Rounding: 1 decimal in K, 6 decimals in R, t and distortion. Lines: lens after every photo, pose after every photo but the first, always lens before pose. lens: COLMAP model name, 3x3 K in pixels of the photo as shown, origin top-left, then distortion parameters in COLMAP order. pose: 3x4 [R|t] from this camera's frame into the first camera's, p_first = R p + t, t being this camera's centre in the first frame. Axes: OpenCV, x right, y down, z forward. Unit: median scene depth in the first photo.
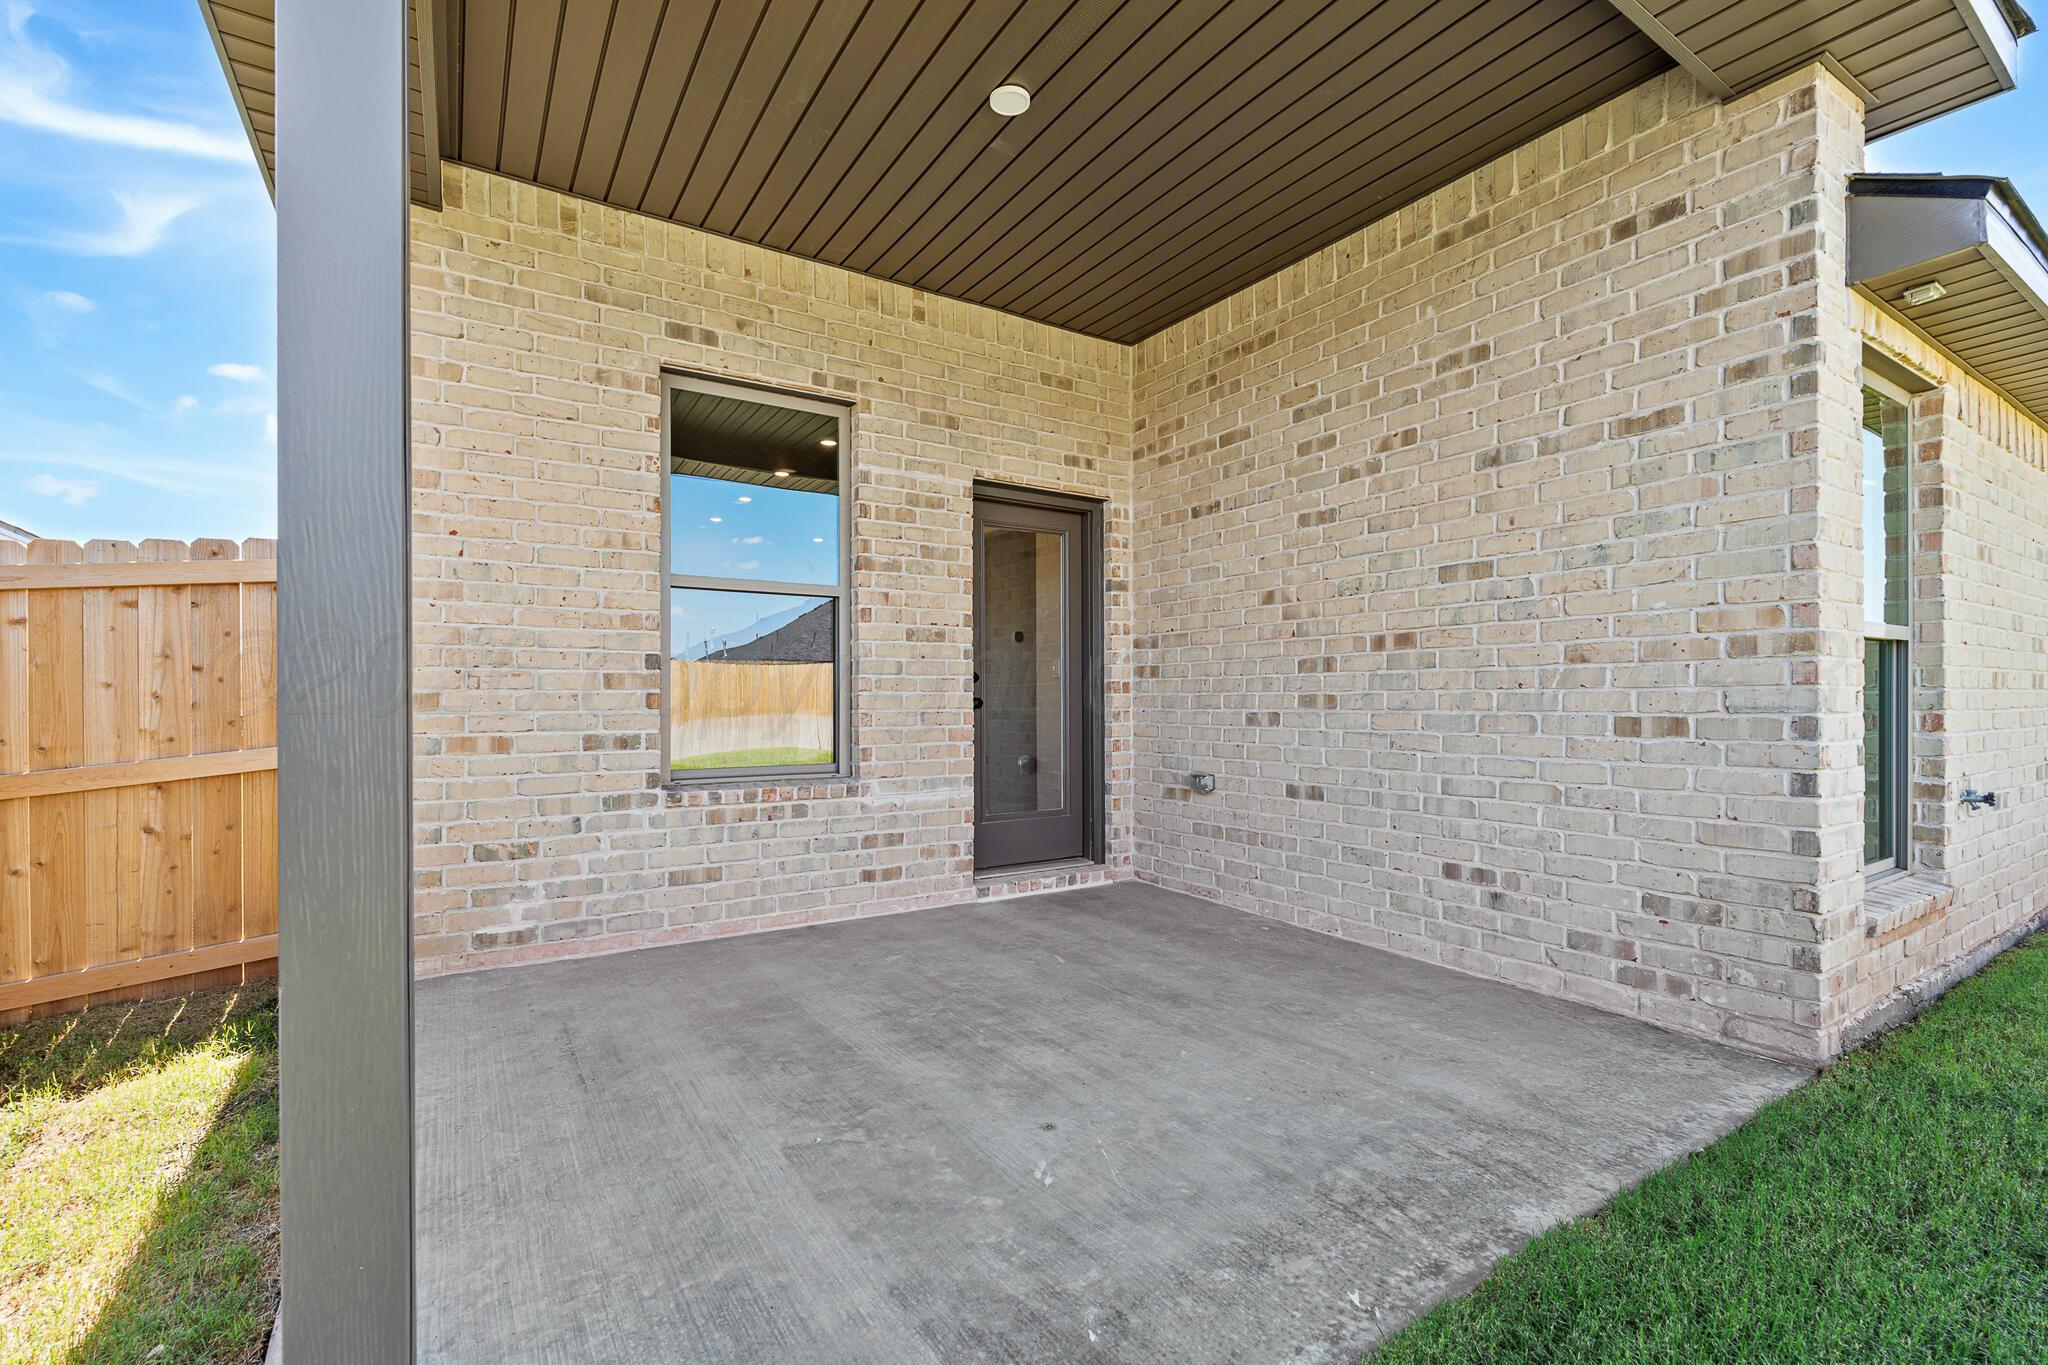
lens RADIAL K [[907.1, 0, 1020.3], [0, 907.1, 696.0], [0, 0, 1]] dist [-0.001857, -0.000111]
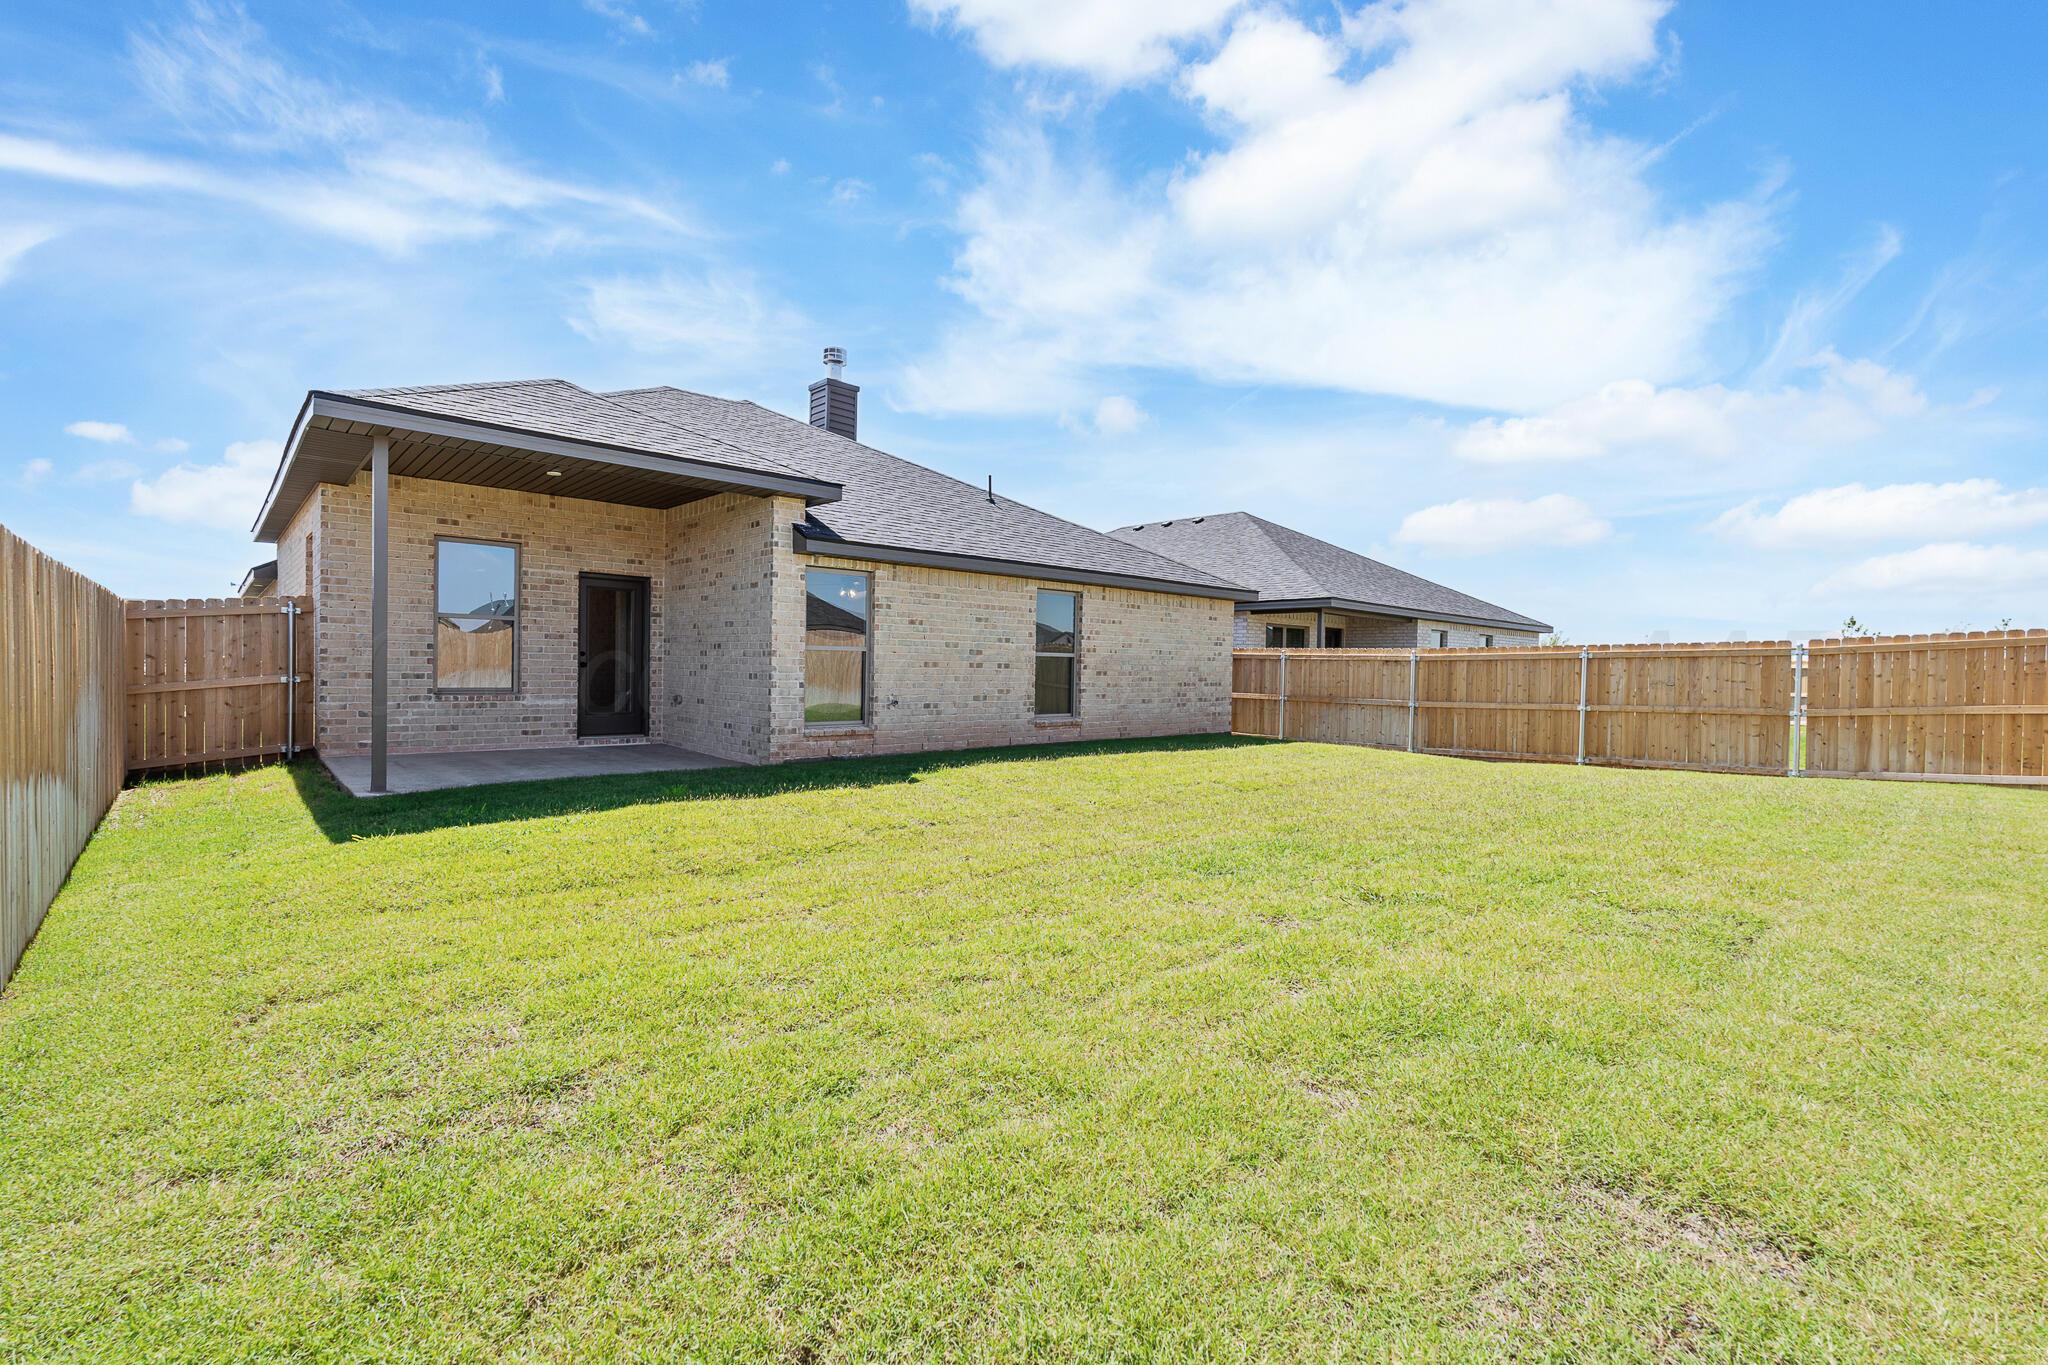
lens RADIAL K [[911.3, 0, 1018.1], [0, 911.3, 683.0], [0, 0, 1]] dist [0.002043, 0.001509]
pose [[0.987302, 0.022866, 0.157203, 0.767491], [-0.027461, 0.999255, 0.027120, -0.043694], [-0.156466, -0.031092, 0.987194, -1.672509]]
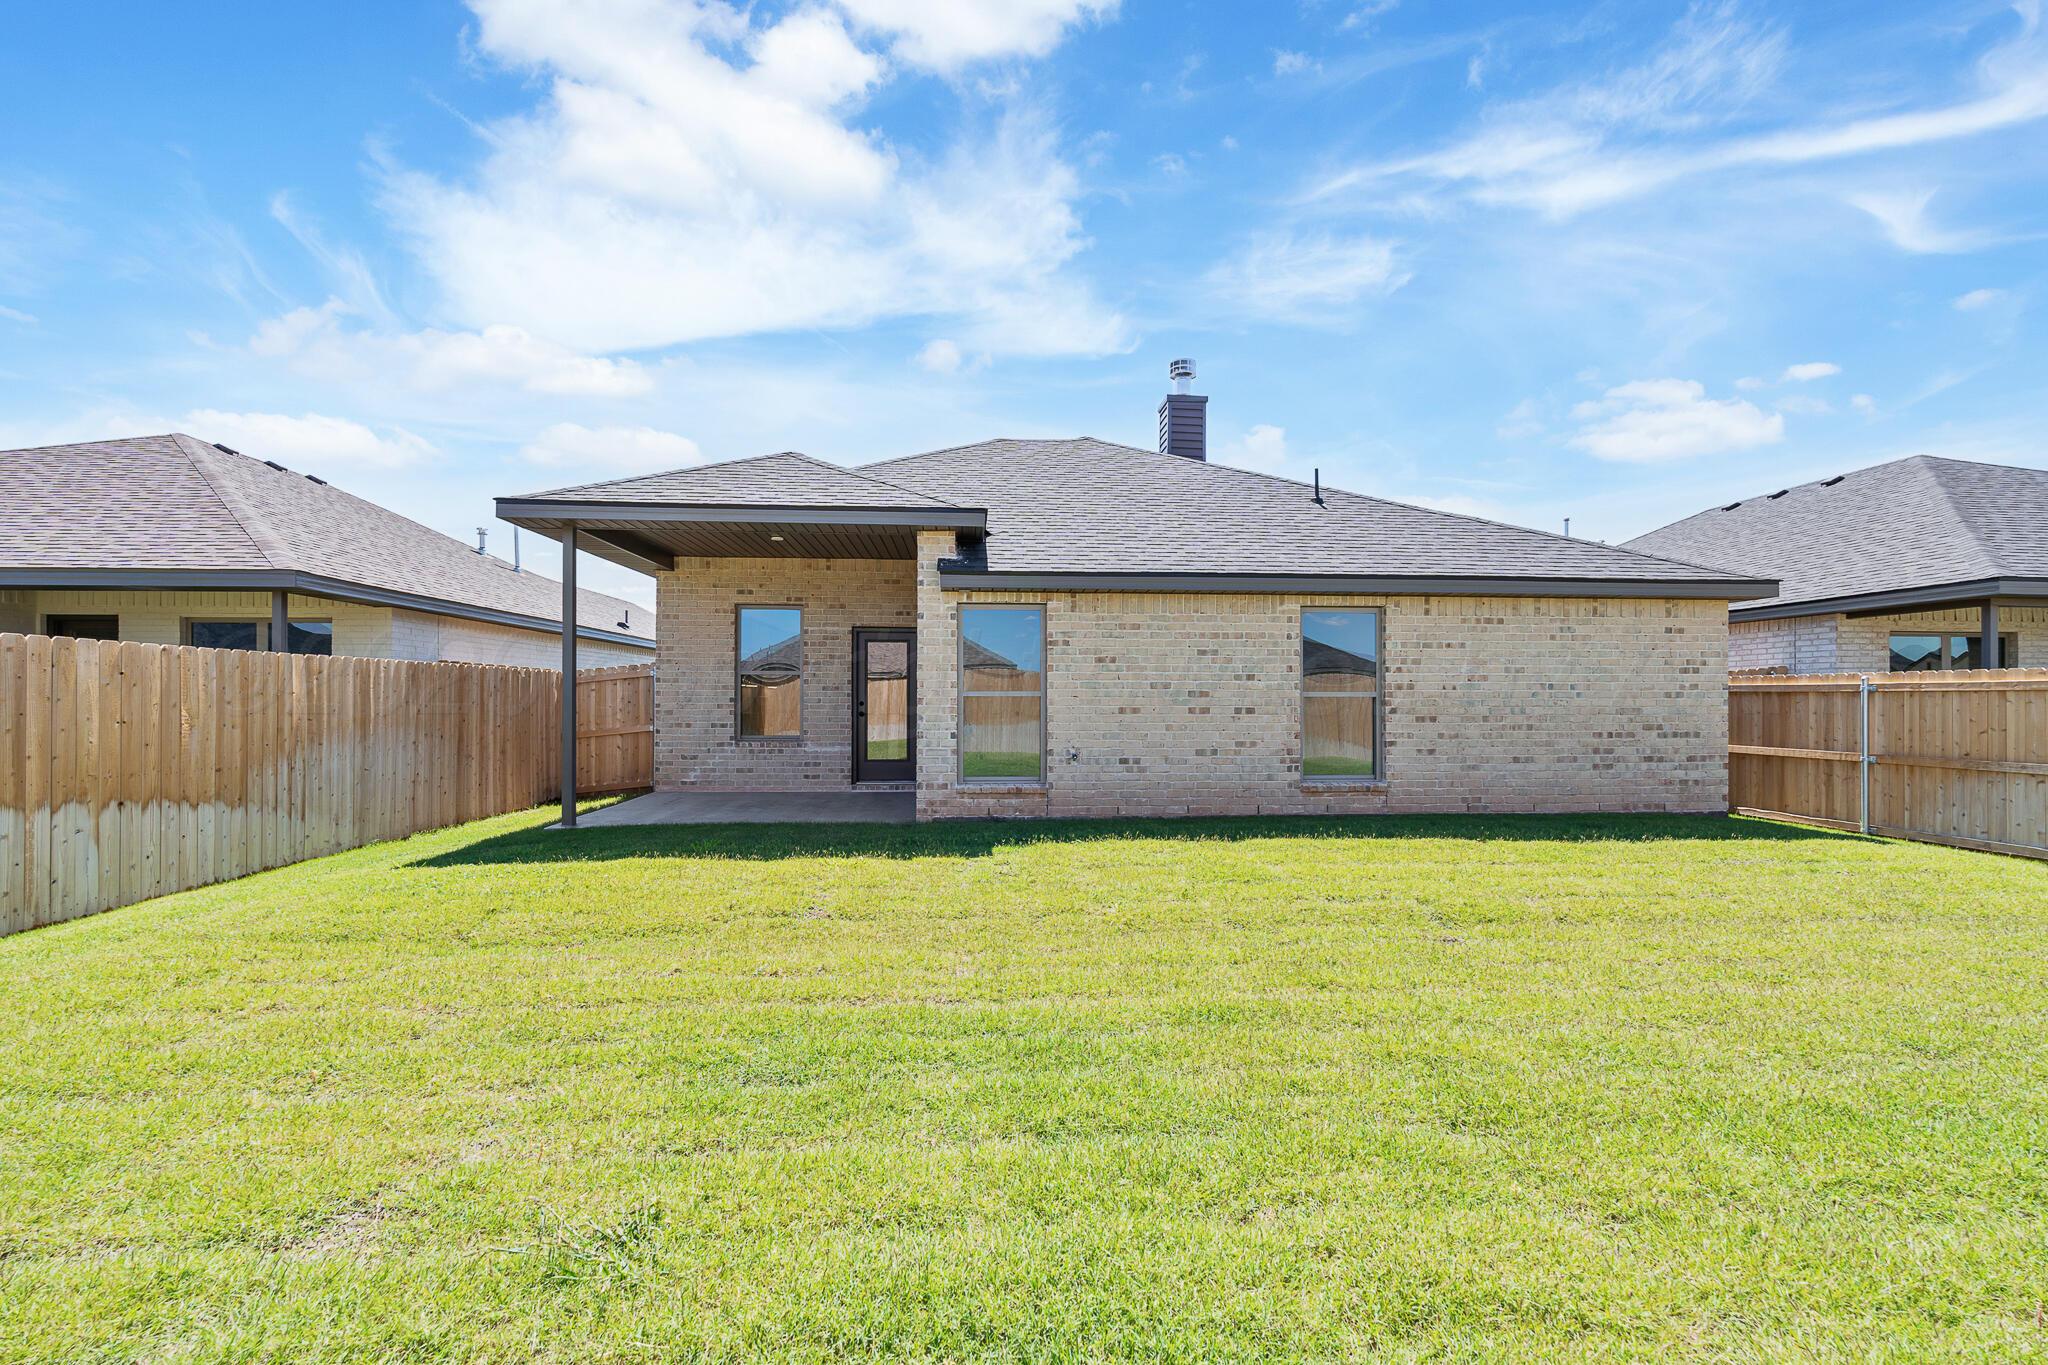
lens RADIAL K [[911.3, 0, 1018.1], [0, 911.3, 683.0], [0, 0, 1]] dist [0.002043, 0.001509]
pose [[0.866077, -0.000683, -0.499911, 1.740247], [-0.004007, 0.999957, -0.008309, -0.063682], [0.499895, 0.009199, 0.866037, -1.054587]]
